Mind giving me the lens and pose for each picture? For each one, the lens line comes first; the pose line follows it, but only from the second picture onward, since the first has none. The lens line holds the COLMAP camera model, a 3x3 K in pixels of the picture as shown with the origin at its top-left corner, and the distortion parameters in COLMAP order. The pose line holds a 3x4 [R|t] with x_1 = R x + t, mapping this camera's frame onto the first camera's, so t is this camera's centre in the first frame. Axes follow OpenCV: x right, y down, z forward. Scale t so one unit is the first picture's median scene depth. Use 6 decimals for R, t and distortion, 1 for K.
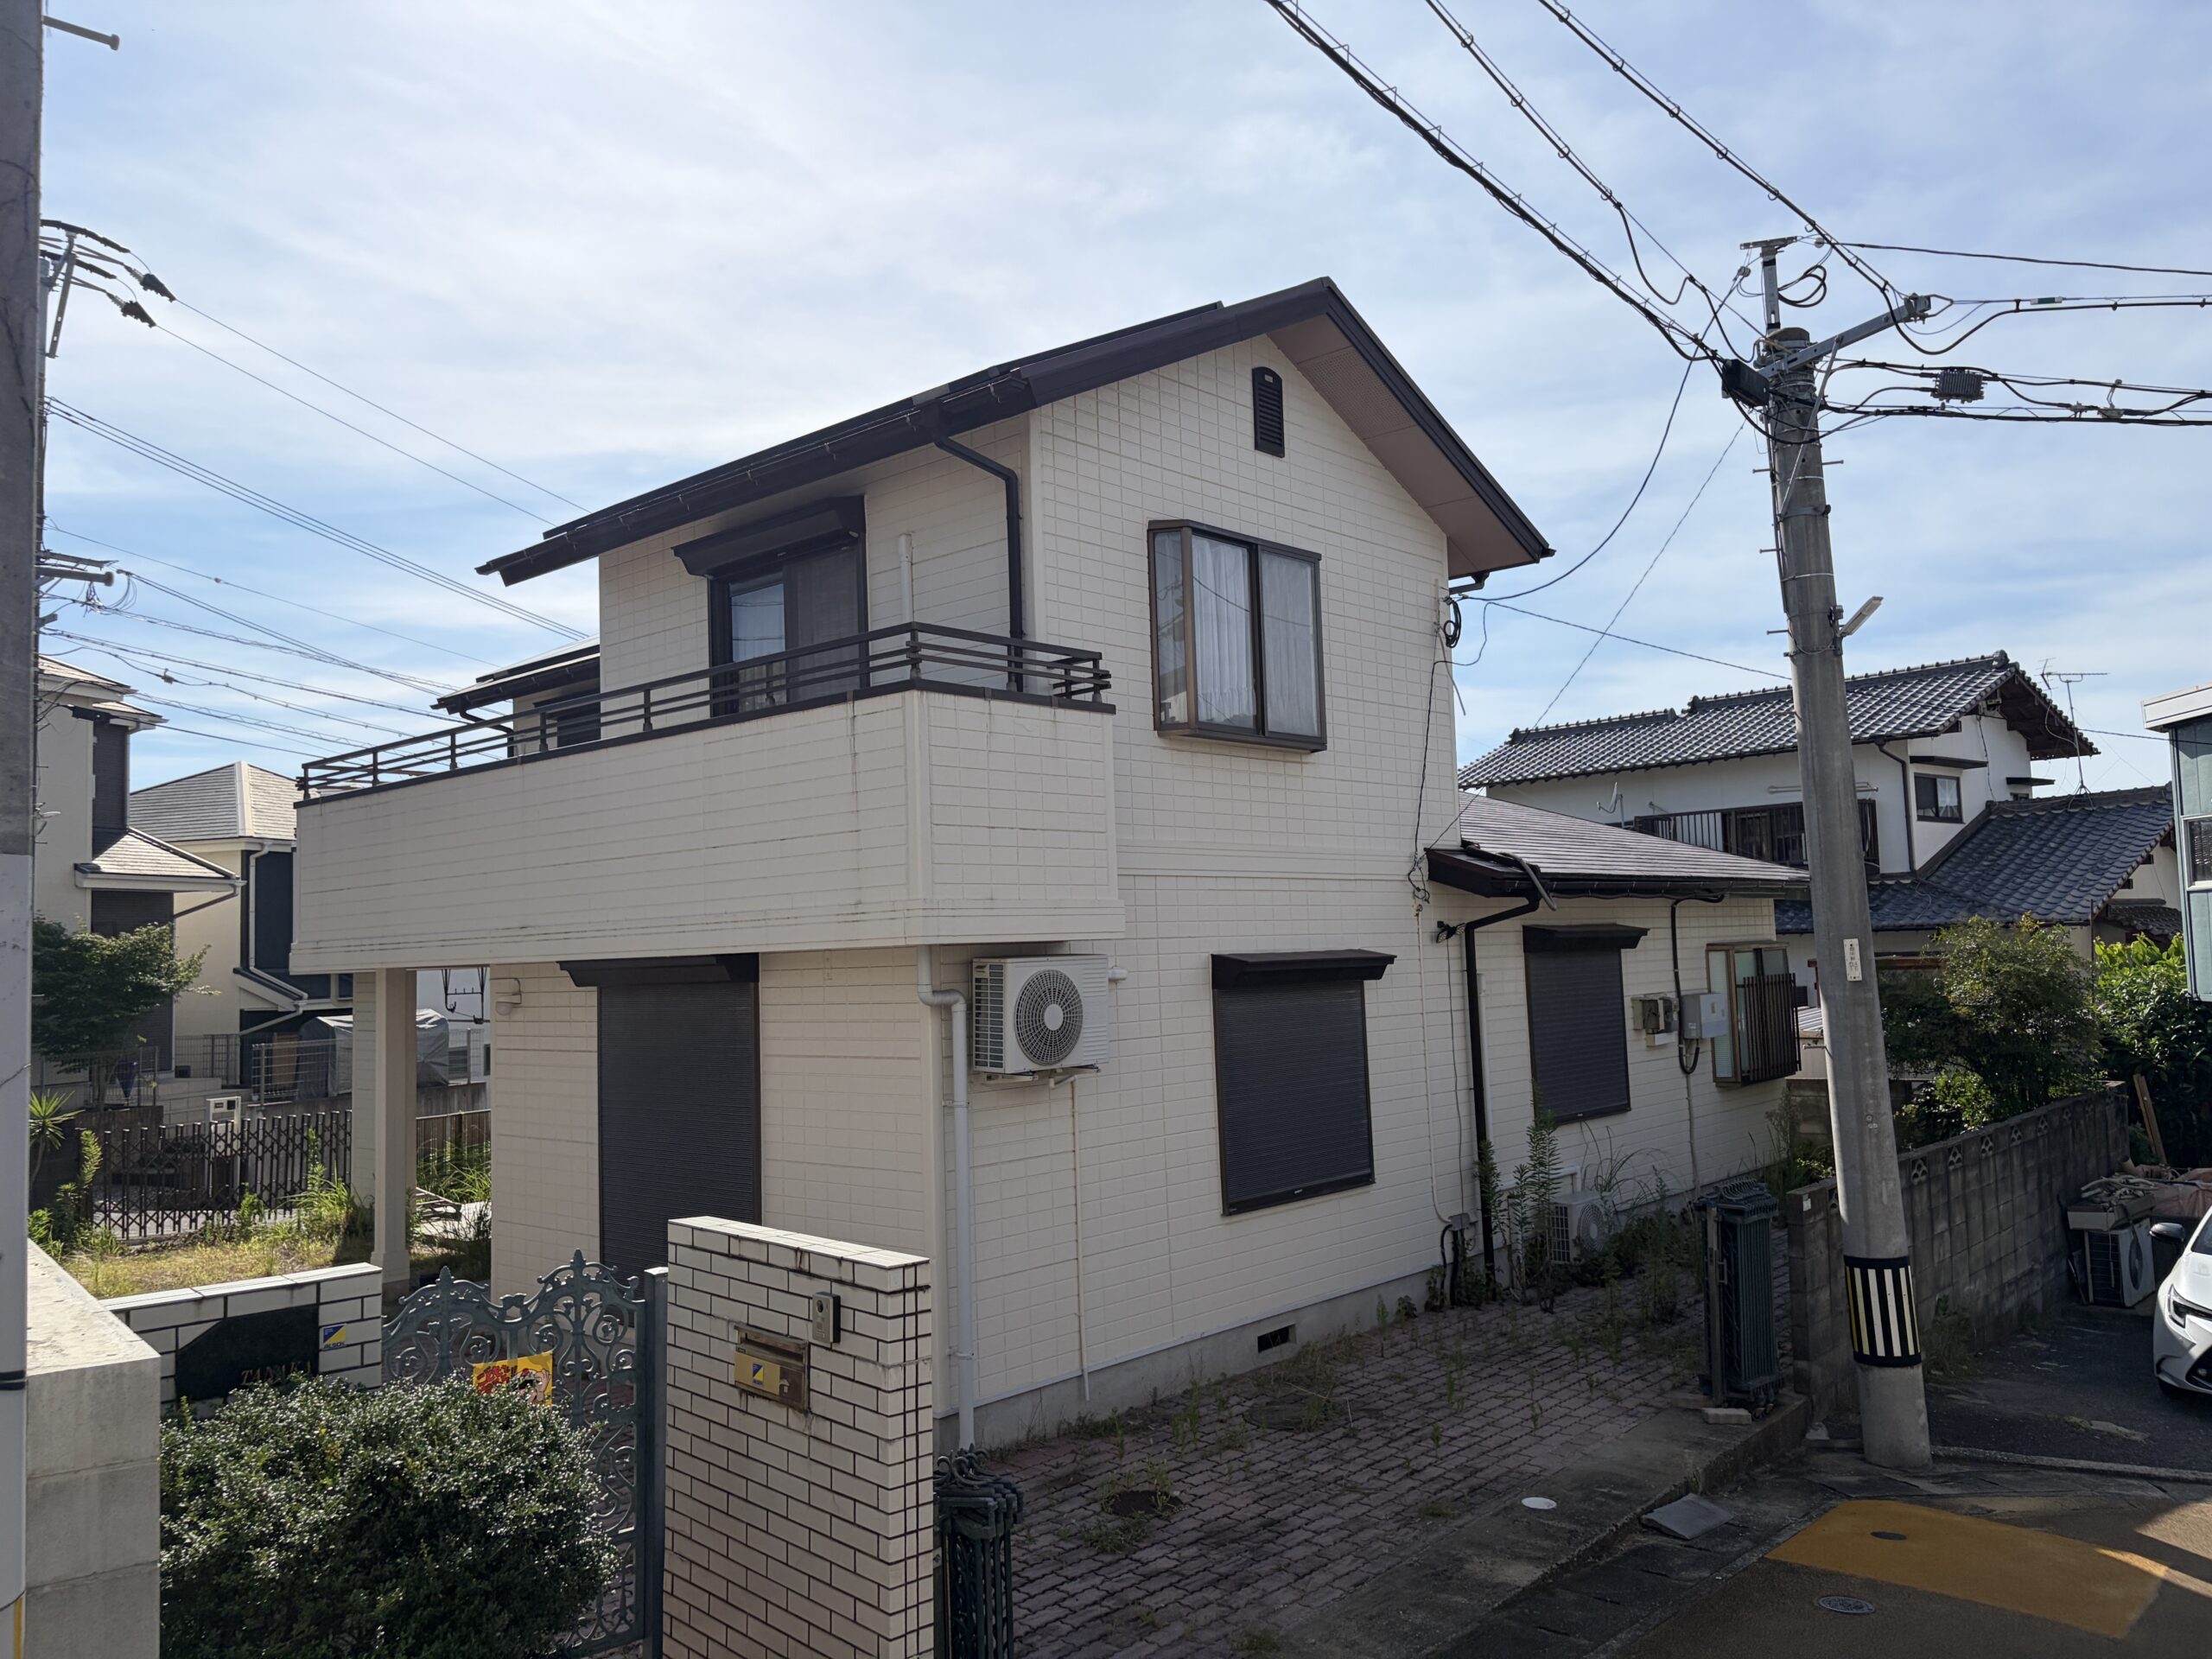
lens RADIAL K [[1635.8, 0, 1106.0], [0, 1635.8, 829.5], [0, 0, 1]] dist [-0.002490, -0.000248]
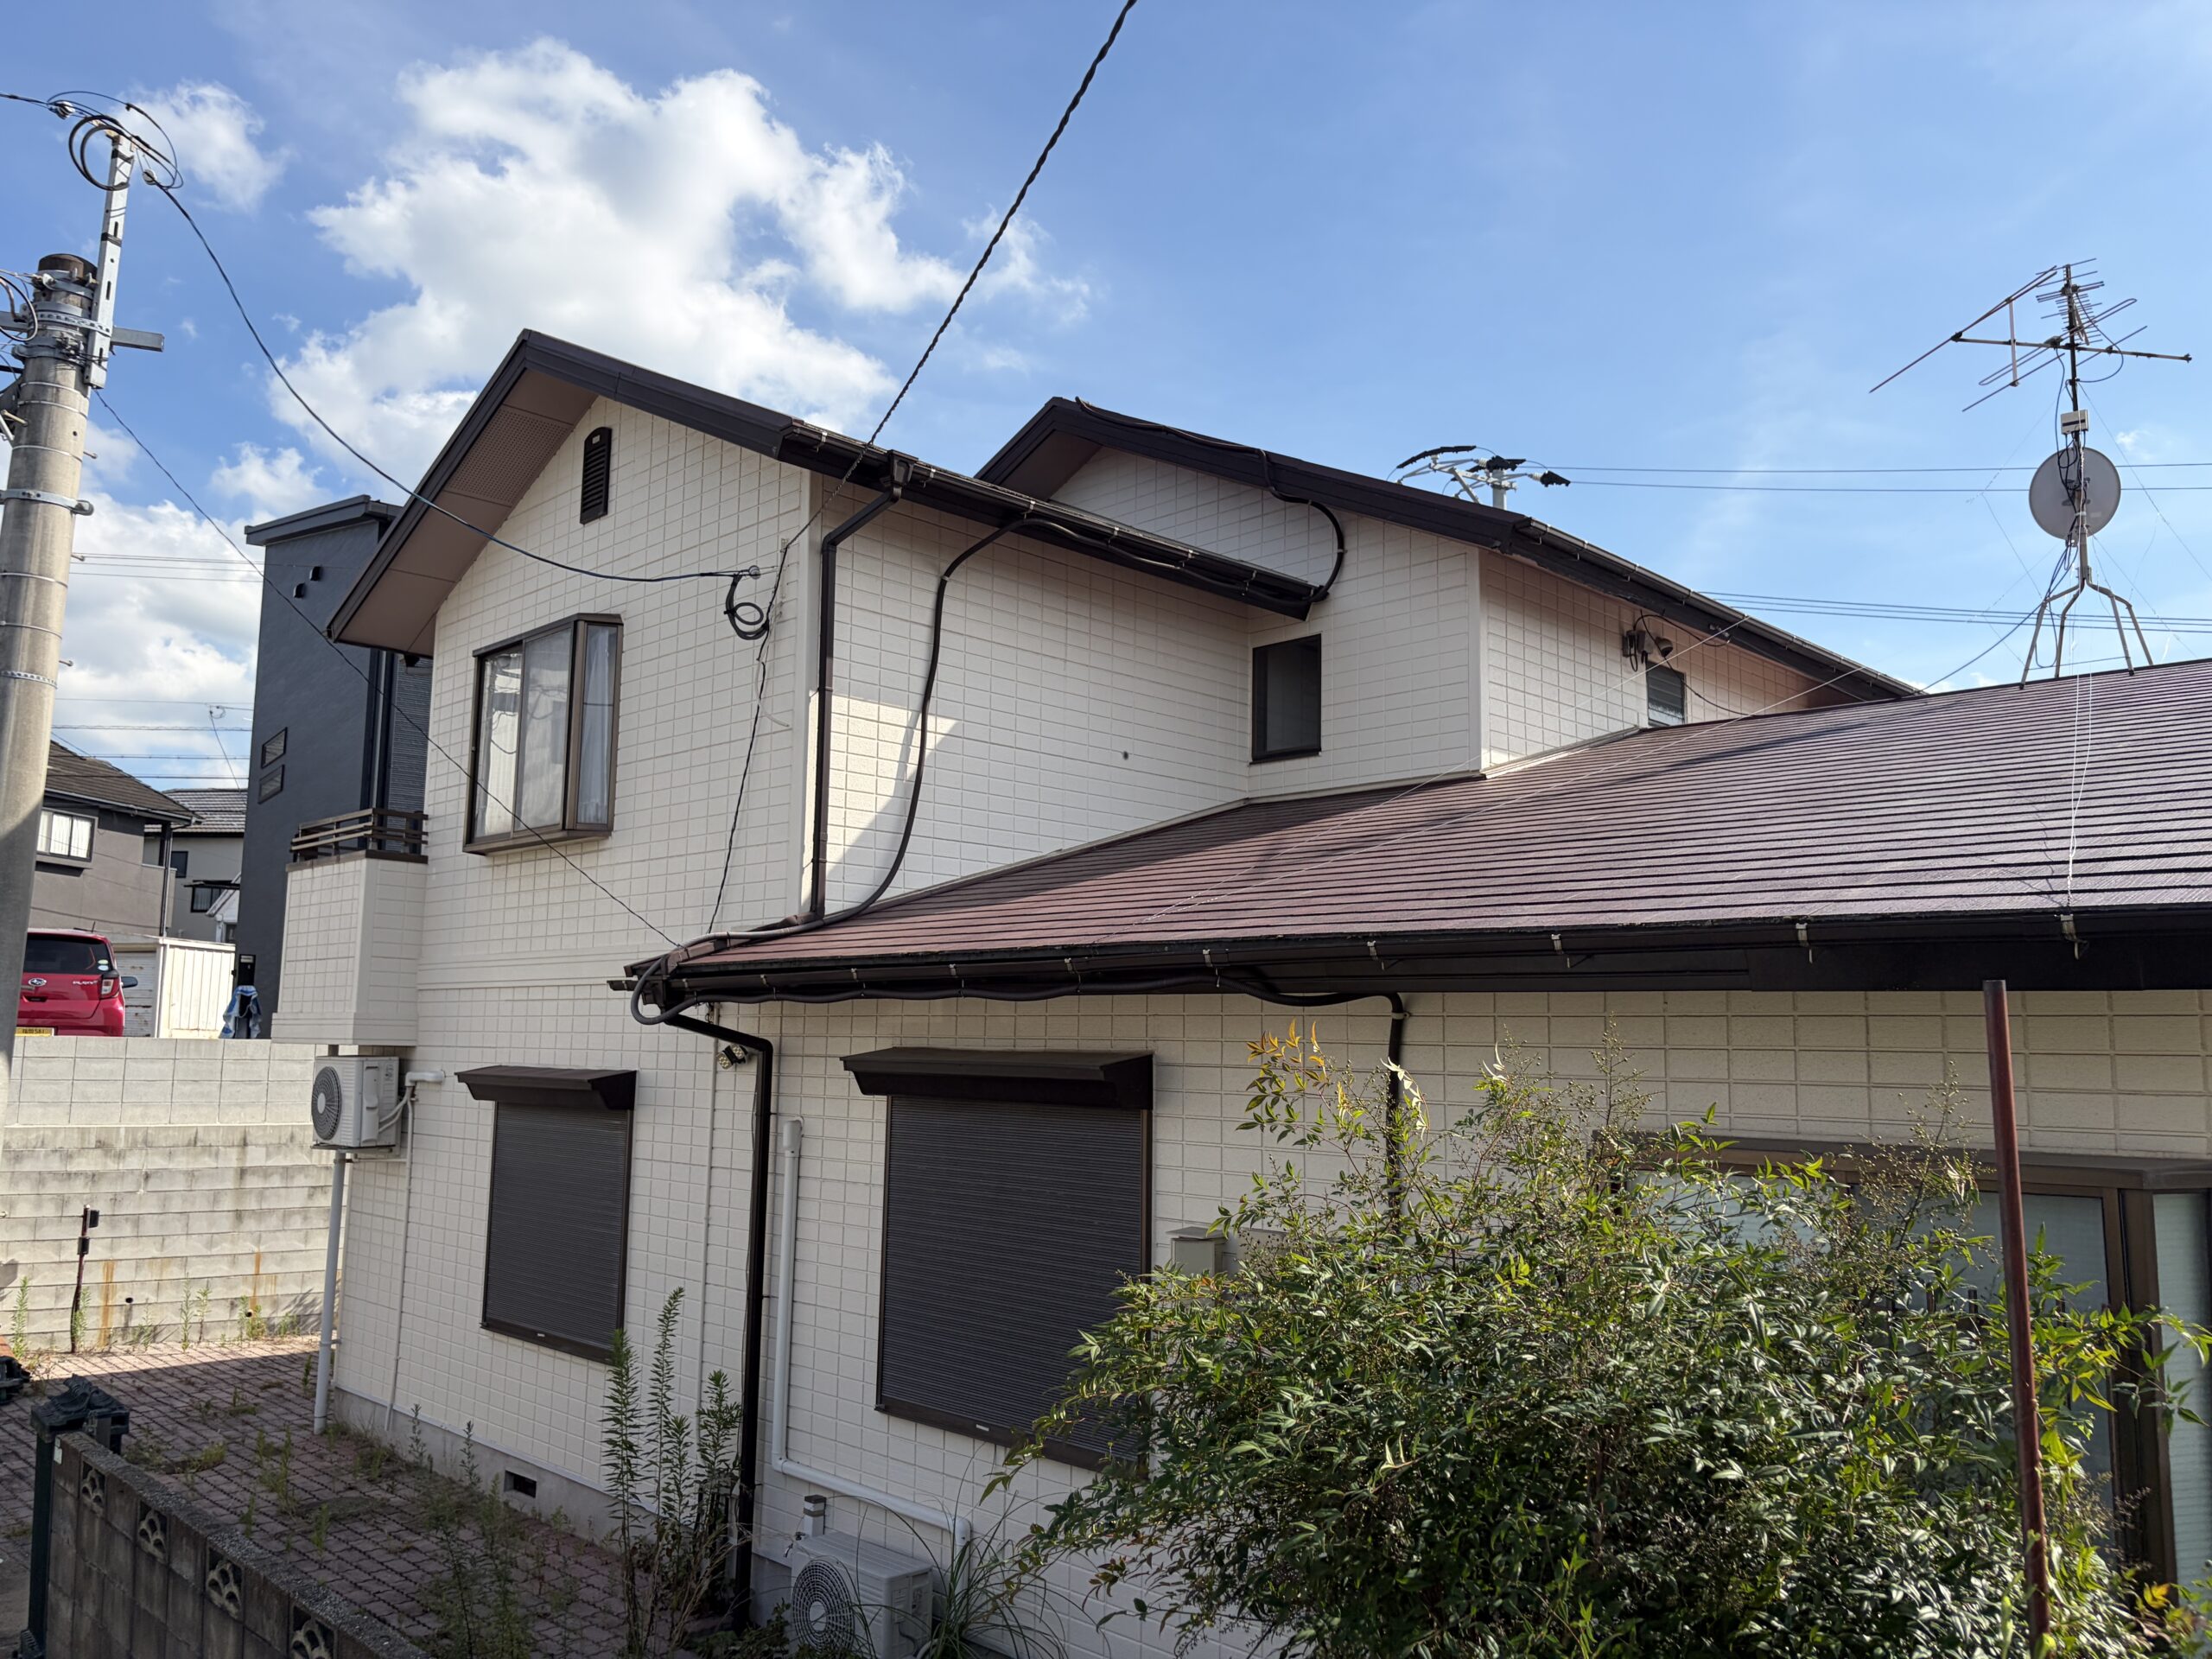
lens RADIAL K [[1674.1, 0, 1106.0], [0, 1674.1, 829.5], [0, 0, 1]] dist [-0.057451, -0.000454]
pose [[-0.026297, -0.107121, -0.993898, 1.021935], [0.059440, 0.992315, -0.108523, 0.061607], [0.997885, -0.061931, -0.019727, 1.320398]]
